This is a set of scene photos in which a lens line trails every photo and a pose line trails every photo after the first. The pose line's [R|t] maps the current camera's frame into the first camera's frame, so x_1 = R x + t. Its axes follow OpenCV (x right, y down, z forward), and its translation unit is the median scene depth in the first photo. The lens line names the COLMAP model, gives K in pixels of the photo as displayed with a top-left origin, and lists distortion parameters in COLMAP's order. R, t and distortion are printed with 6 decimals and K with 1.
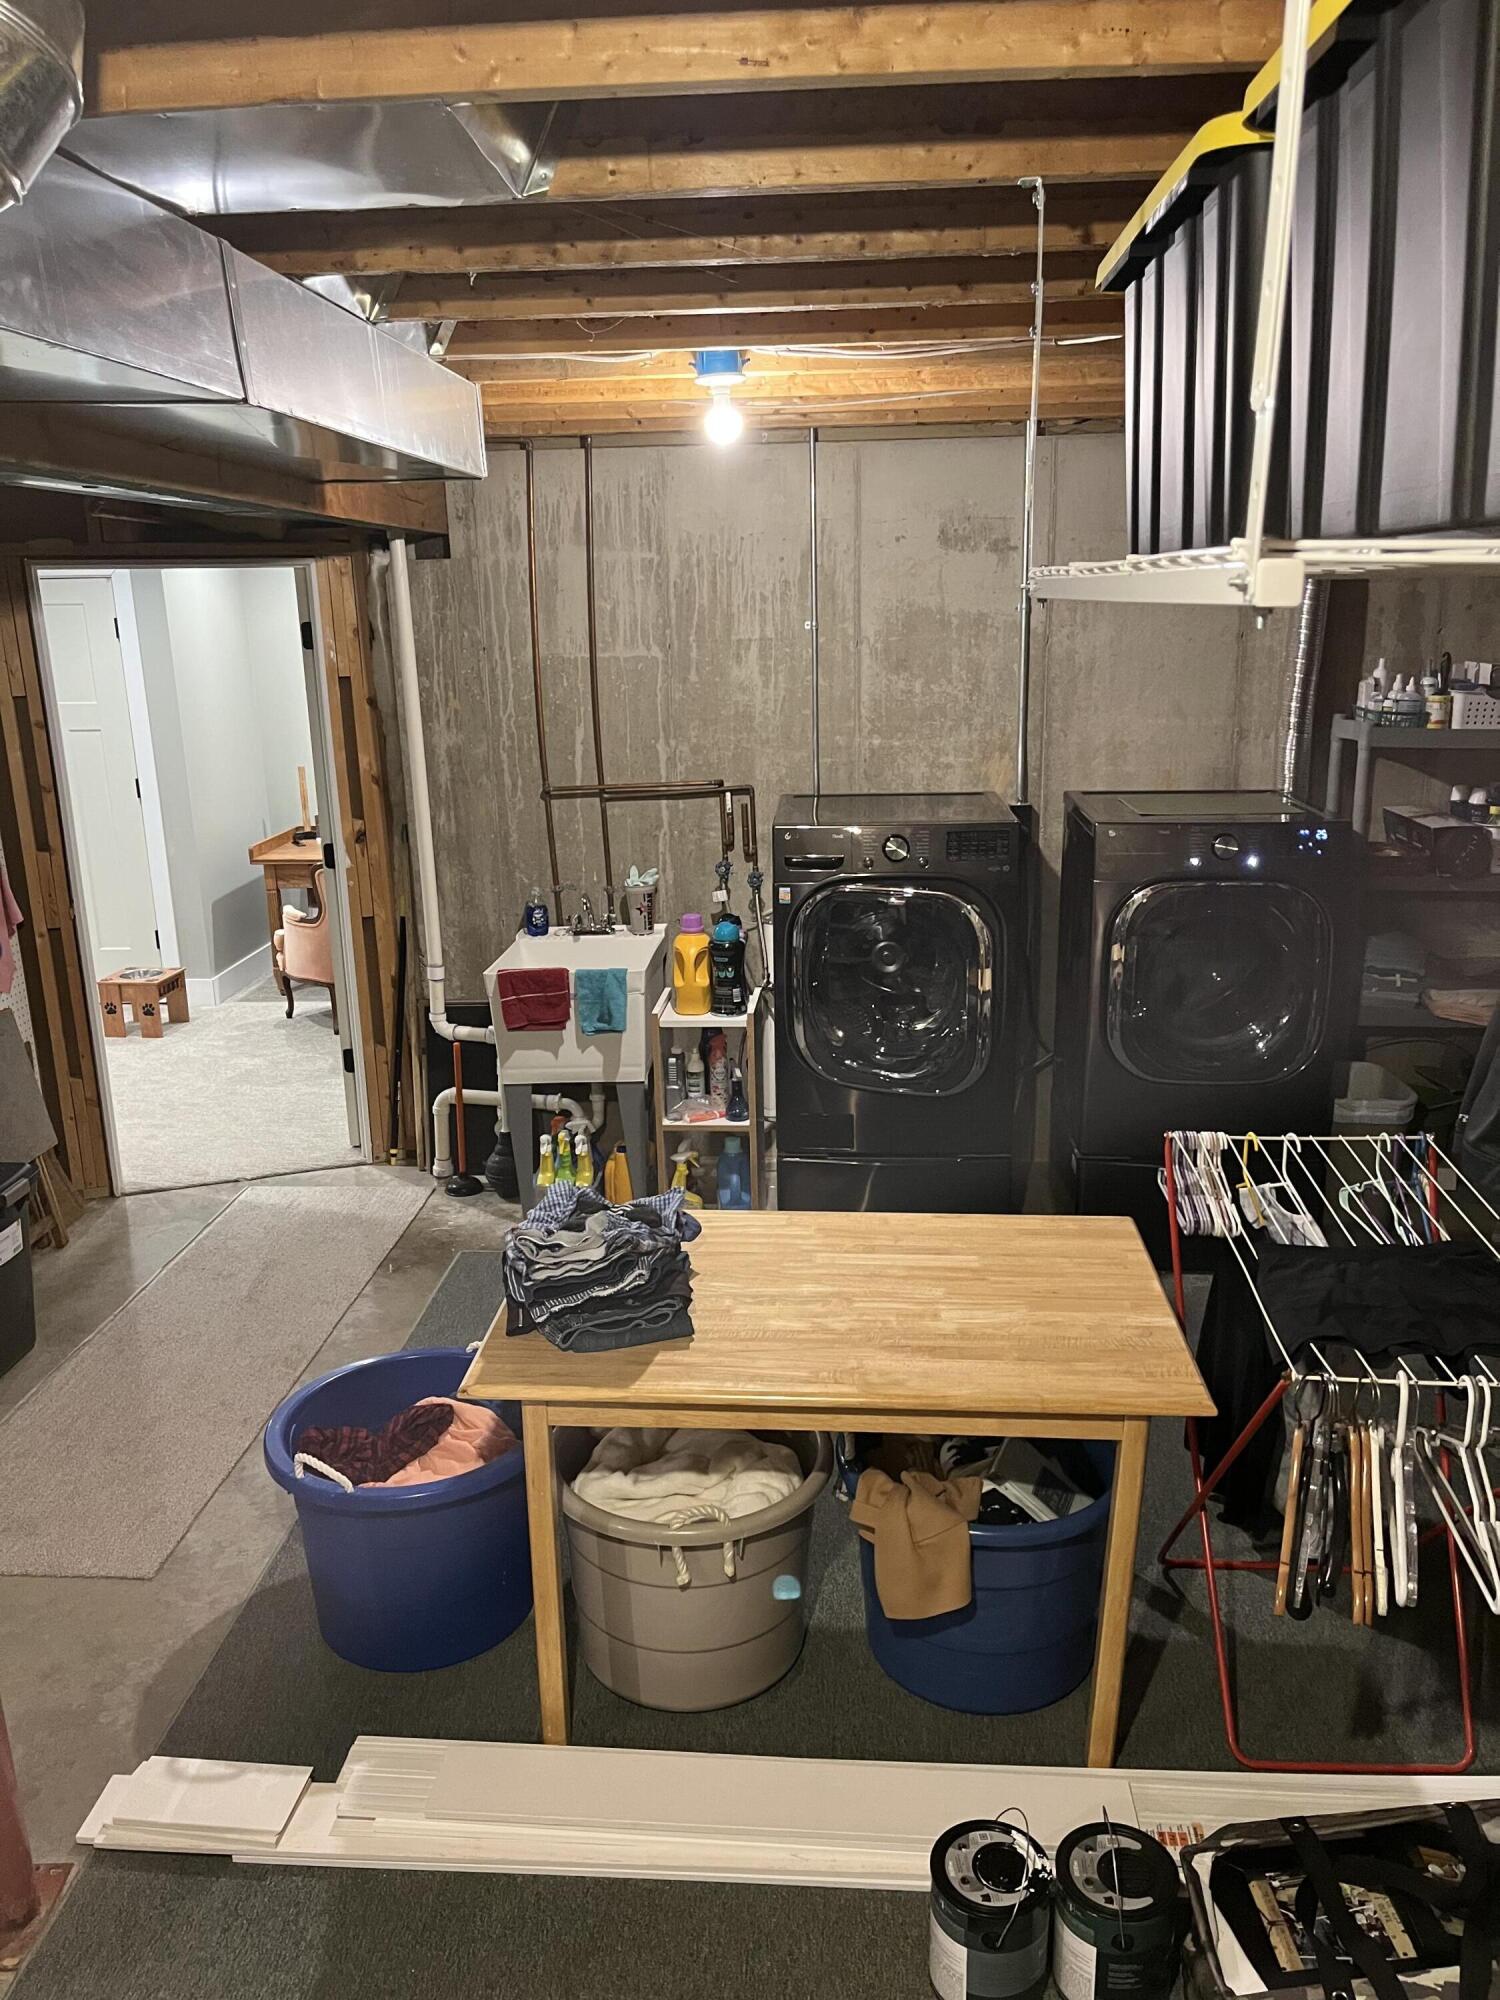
lens RADIAL K [[1530.6, 0, 752.8], [0, 1530.6, 1003.6], [0, 0, 1]] dist [0.017288, -0.000910]
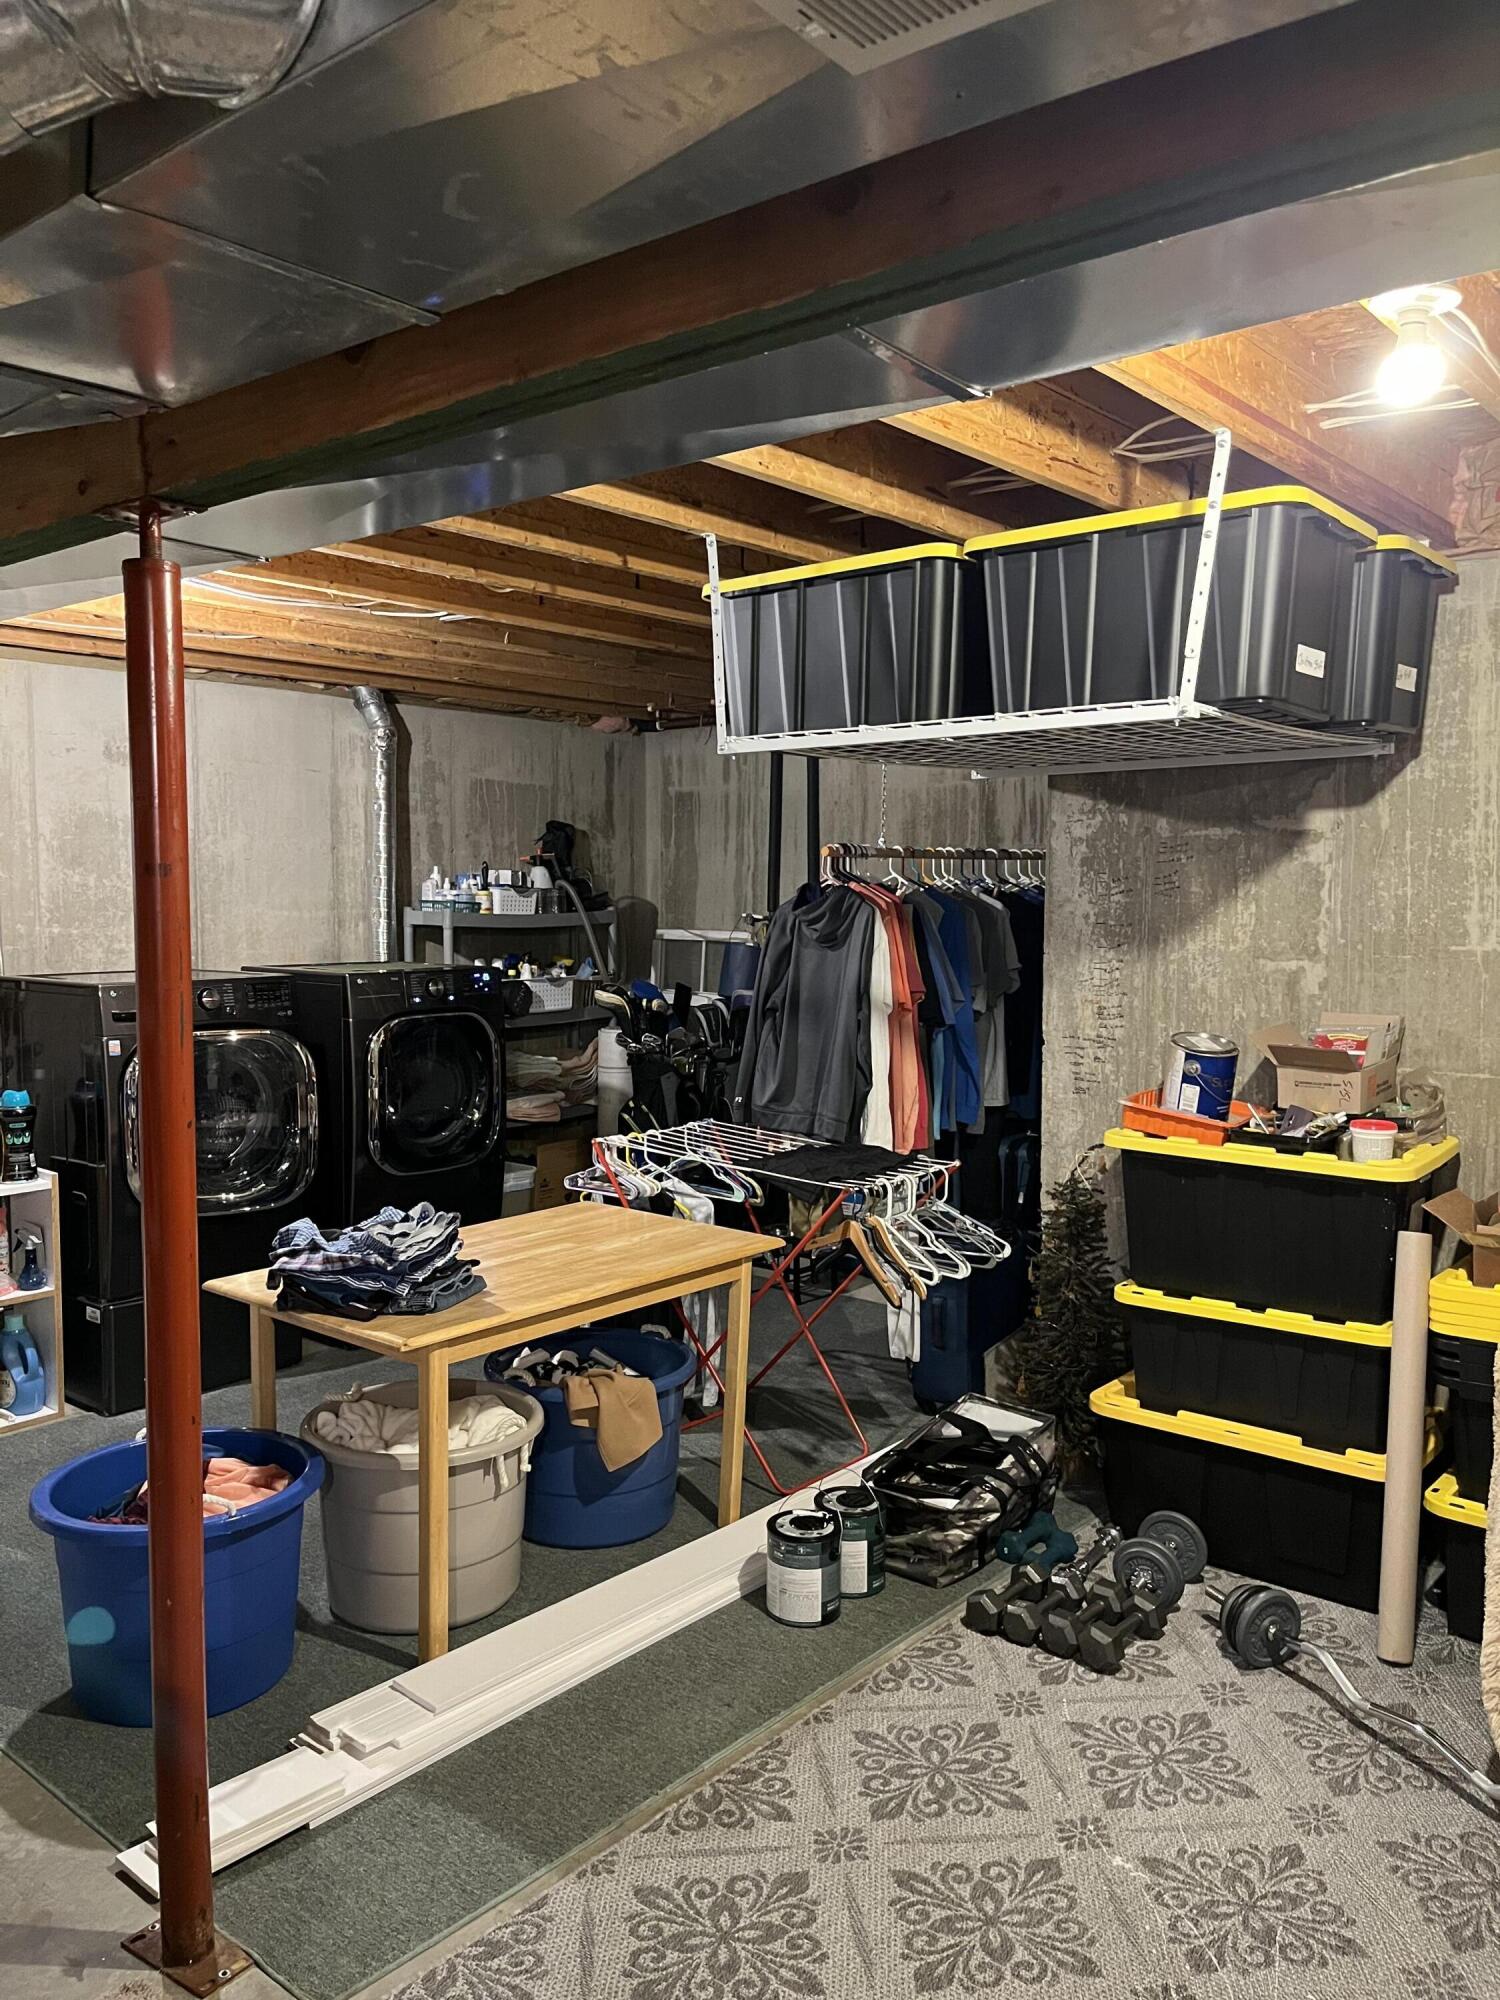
lens RADIAL K [[1530.6, 0, 748.2], [0, 1530.6, 996.6], [0, 0, 1]] dist [0.017288, -0.000910]
pose [[0.590527, -0.033504, 0.806322, -0.514879], [0.195033, 0.975446, -0.102305, 0.081335], [-0.783097, 0.217673, 0.582562, 0.002375]]
